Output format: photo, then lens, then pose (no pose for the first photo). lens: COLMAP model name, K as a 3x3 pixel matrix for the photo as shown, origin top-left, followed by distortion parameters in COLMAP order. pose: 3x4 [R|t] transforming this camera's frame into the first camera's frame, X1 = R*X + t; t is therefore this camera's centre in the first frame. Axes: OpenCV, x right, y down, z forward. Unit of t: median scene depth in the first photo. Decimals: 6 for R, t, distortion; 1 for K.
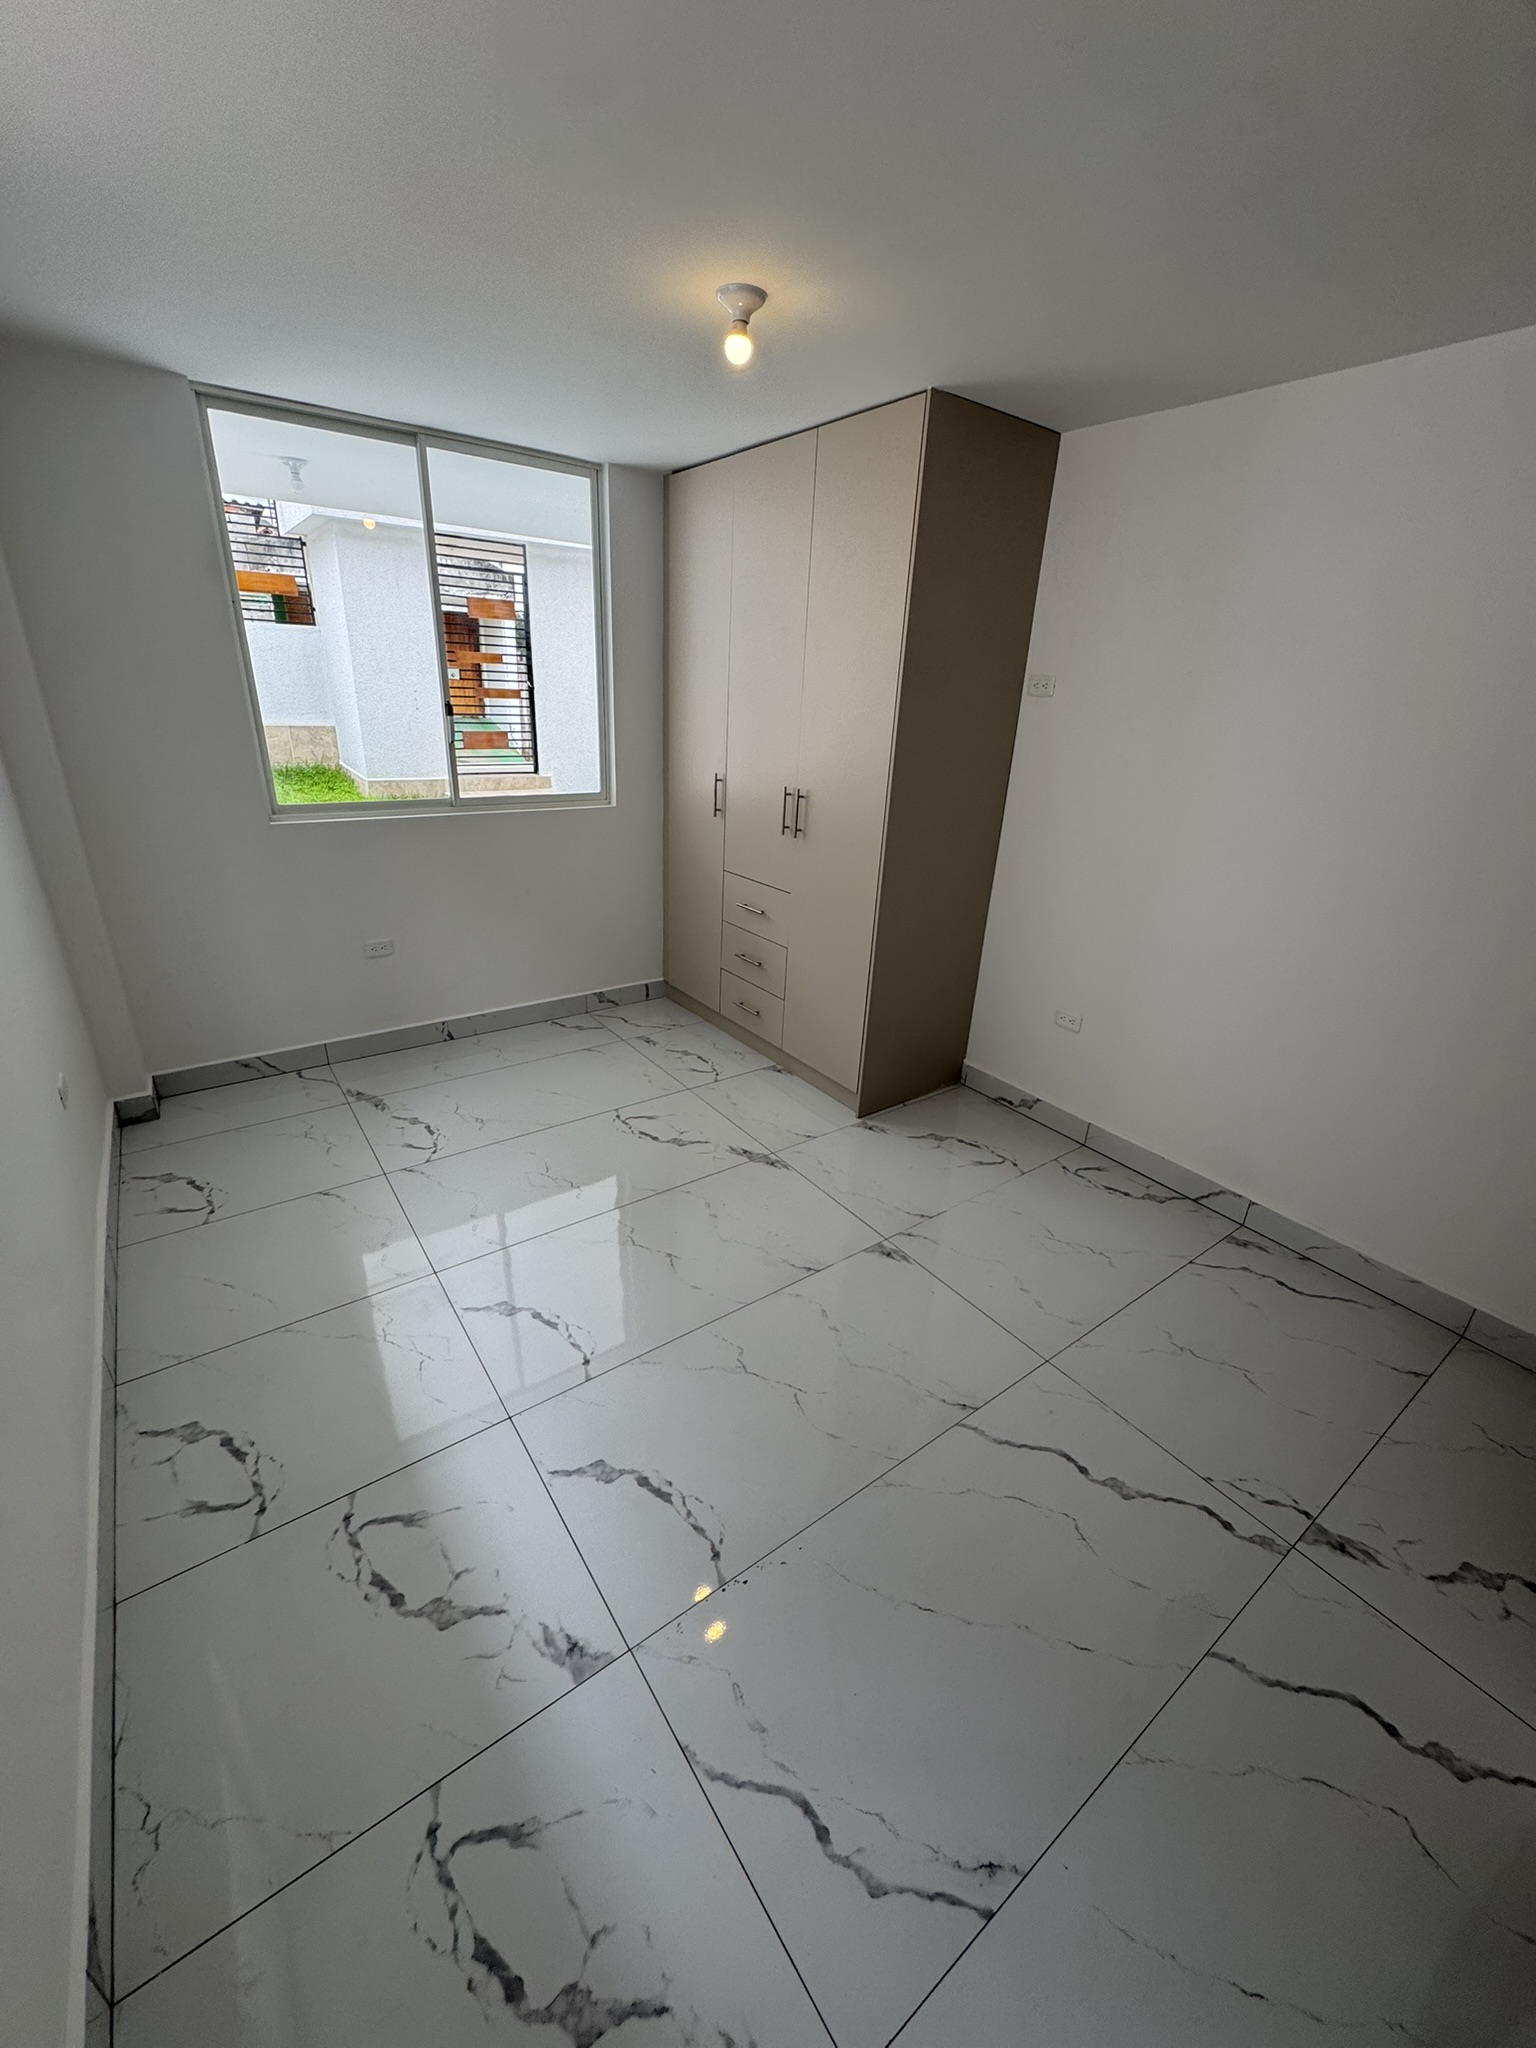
lens RADIAL K [[815.6, 0, 765.4], [0, 815.6, 1022.8], [0, 0, 1]] dist [-0.005594, 0.000671]
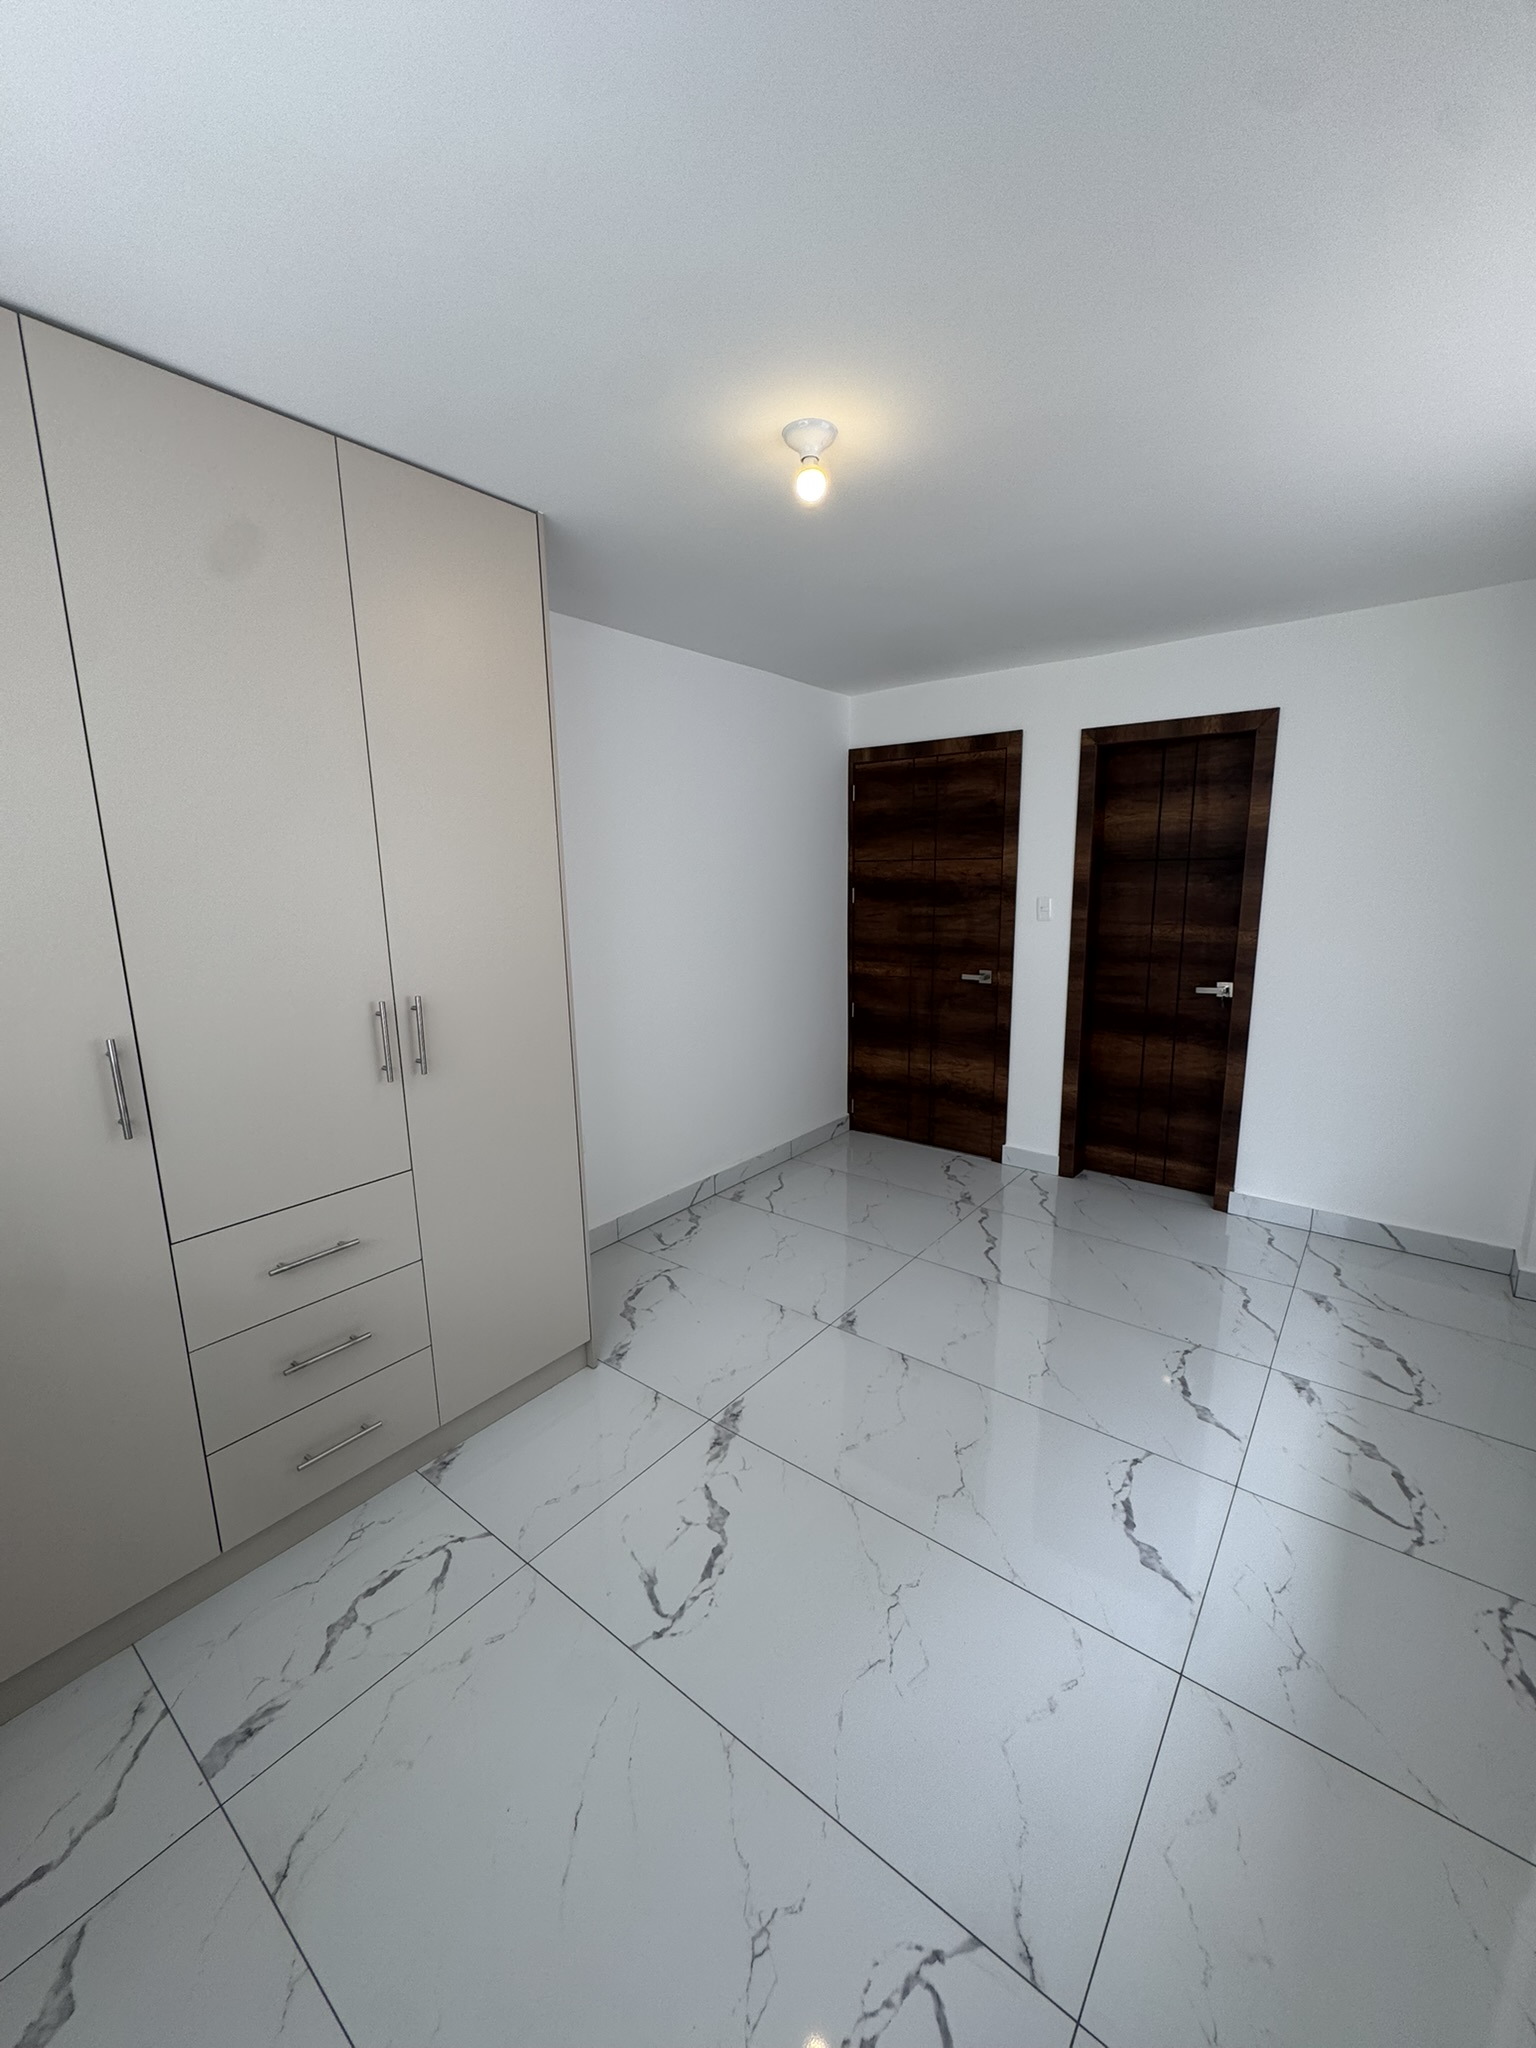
lens RADIAL K [[815.6, 0, 768.8], [0, 815.6, 1025.4], [0, 0, 1]] dist [-0.005594, 0.000671]
pose [[-0.277702, -0.217262, 0.935777, -0.644062], [0.368839, 0.875321, 0.312683, -0.382738], [-0.887040, 0.431983, -0.162943, 0.930000]]
